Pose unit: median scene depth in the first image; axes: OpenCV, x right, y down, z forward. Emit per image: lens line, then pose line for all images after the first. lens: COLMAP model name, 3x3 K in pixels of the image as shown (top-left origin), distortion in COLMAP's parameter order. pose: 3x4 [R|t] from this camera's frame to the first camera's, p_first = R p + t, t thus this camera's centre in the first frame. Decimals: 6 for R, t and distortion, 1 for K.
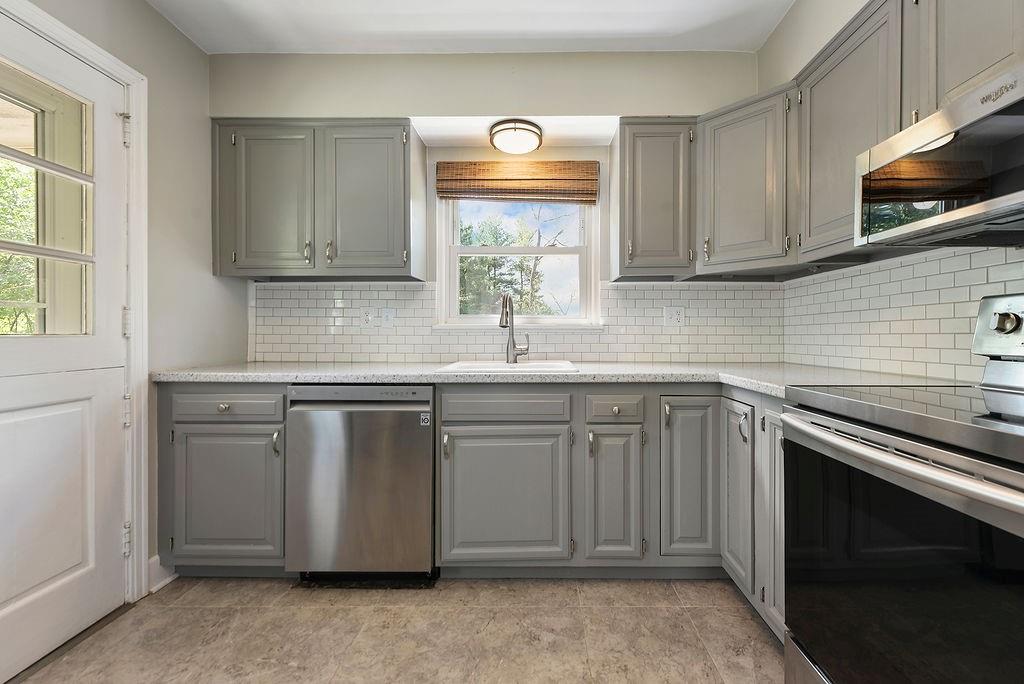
lens RADIAL K [[422.0, 0, 537.3], [0, 422.0, 323.2], [0, 0, 1]] dist [0.010279, -0.004880]
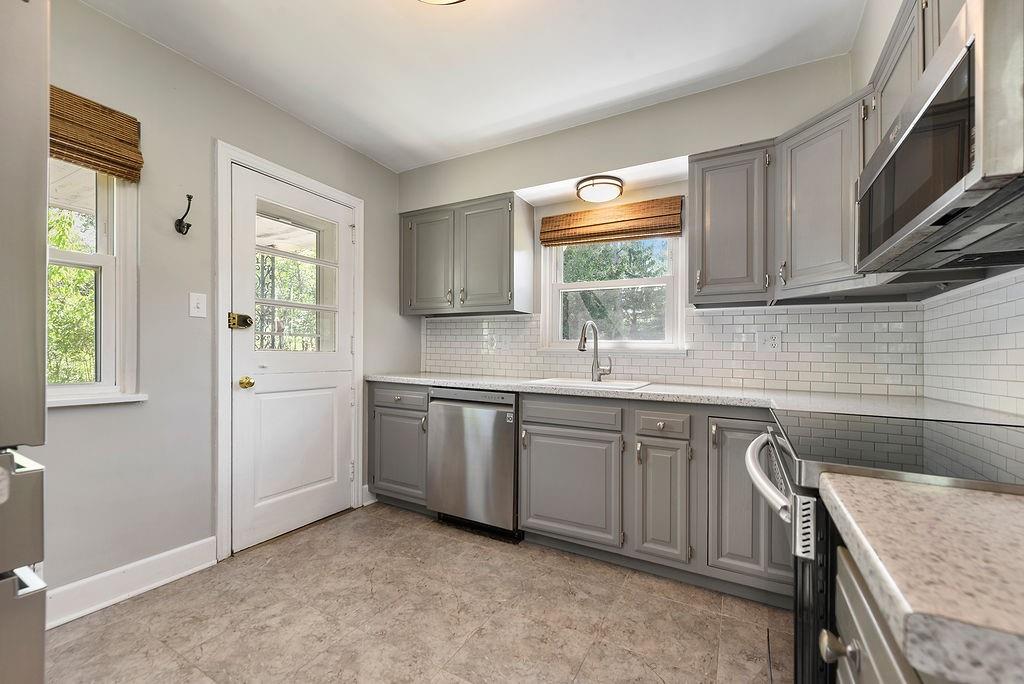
lens RADIAL K [[424.2, 0, 517.4], [0, 424.2, 346.4], [0, 0, 1]] dist [0.007616, -0.000561]
pose [[0.882061, 0.007443, -0.471077, 0.375374], [-0.006881, 0.999972, 0.002916, -0.005903], [0.471085, 0.000670, 0.882087, -0.180560]]
